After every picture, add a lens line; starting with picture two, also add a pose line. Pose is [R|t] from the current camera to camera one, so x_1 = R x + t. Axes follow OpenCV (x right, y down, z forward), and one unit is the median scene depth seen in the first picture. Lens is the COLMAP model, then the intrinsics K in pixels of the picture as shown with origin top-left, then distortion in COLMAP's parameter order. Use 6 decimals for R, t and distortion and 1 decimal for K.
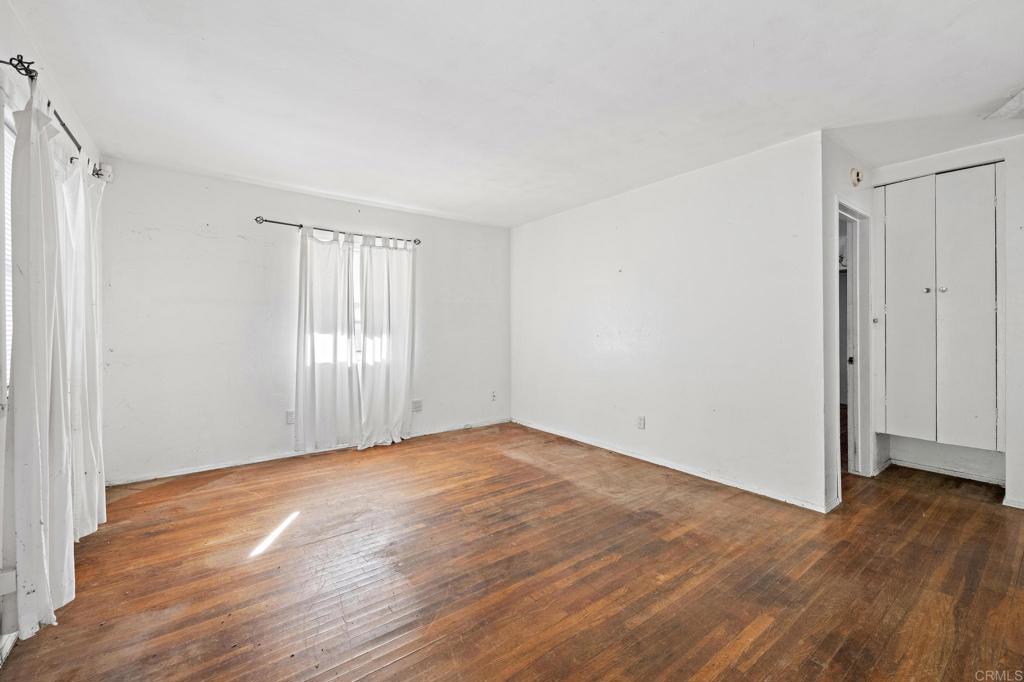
lens RADIAL K [[420.9, 0, 514.2], [0, 420.9, 327.4], [0, 0, 1]] dist [0.000703, -0.000146]
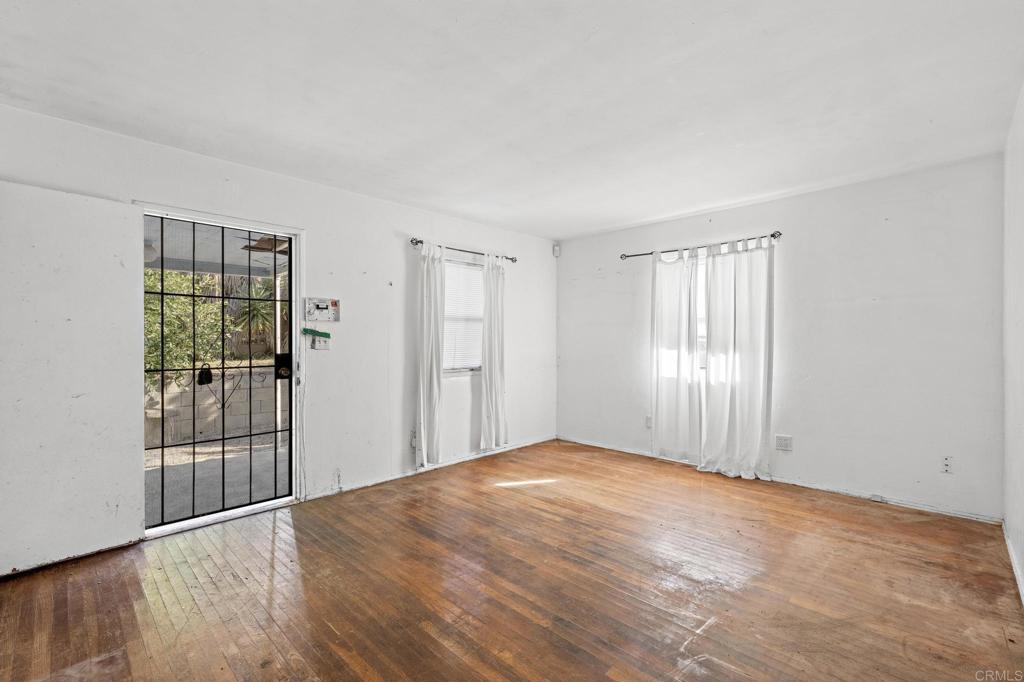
lens RADIAL K [[452.1, 0, 519.6], [0, 452.1, 342.8], [0, 0, 1]] dist [0.001468, -0.000073]
pose [[0.158043, 0.000515, -0.987432, 0.750215], [0.001138, 0.999999, 0.000704, -0.003604], [0.987432, -0.001234, 0.158042, 0.549566]]
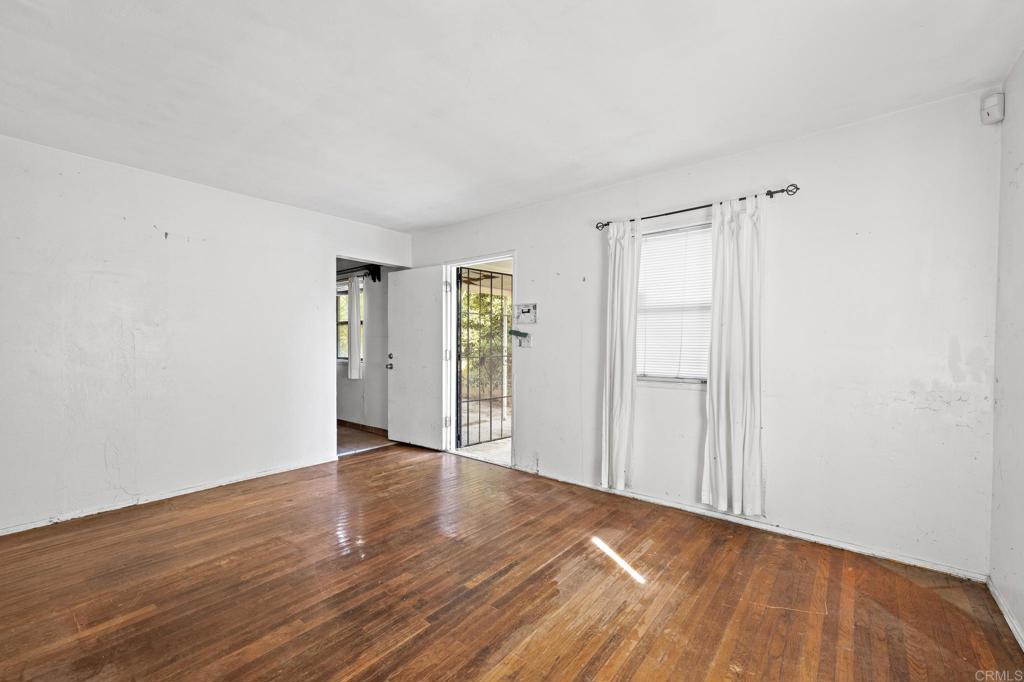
lens RADIAL K [[420.9, 0, 512.6], [0, 420.9, 348.1], [0, 0, 1]] dist [0.000703, -0.000146]
pose [[-0.971591, 0.000048, -0.236666, -0.084682], [-0.003046, 0.999915, 0.012708, 0.000277], [0.236647, 0.013068, -0.971508, 1.410320]]
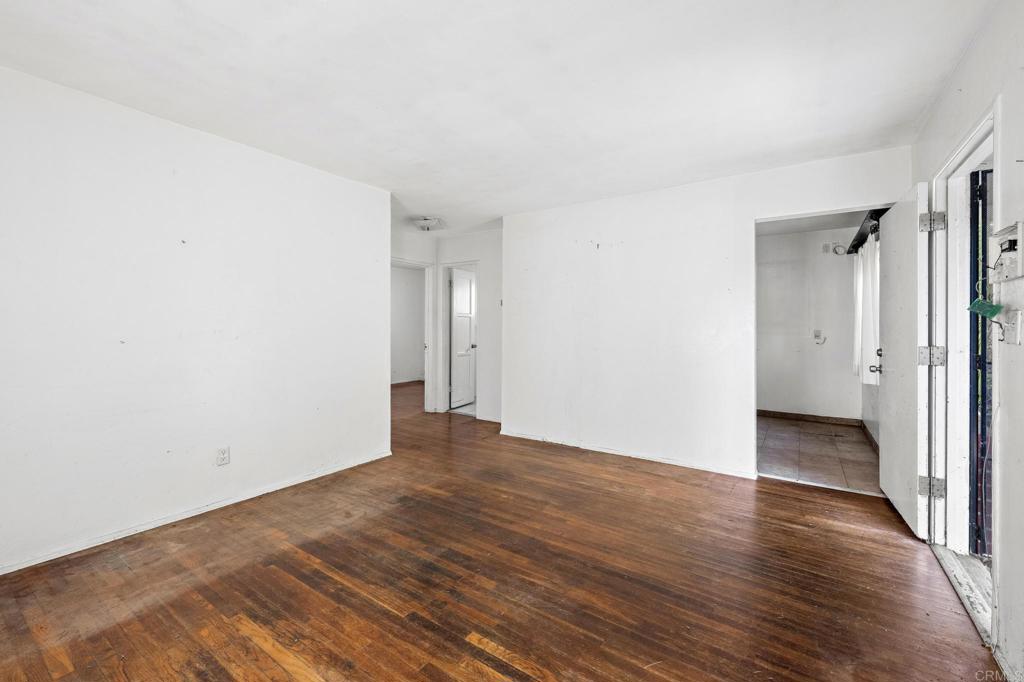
lens RADIAL K [[420.9, 0, 512.0], [0, 420.9, 332.3], [0, 0, 1]] dist [0.000703, -0.000146]
pose [[-0.313202, -0.012198, 0.949608, -0.660887], [-0.004342, 0.999925, 0.011412, -0.003361], [-0.949677, -0.000549, -0.313232, 0.893495]]
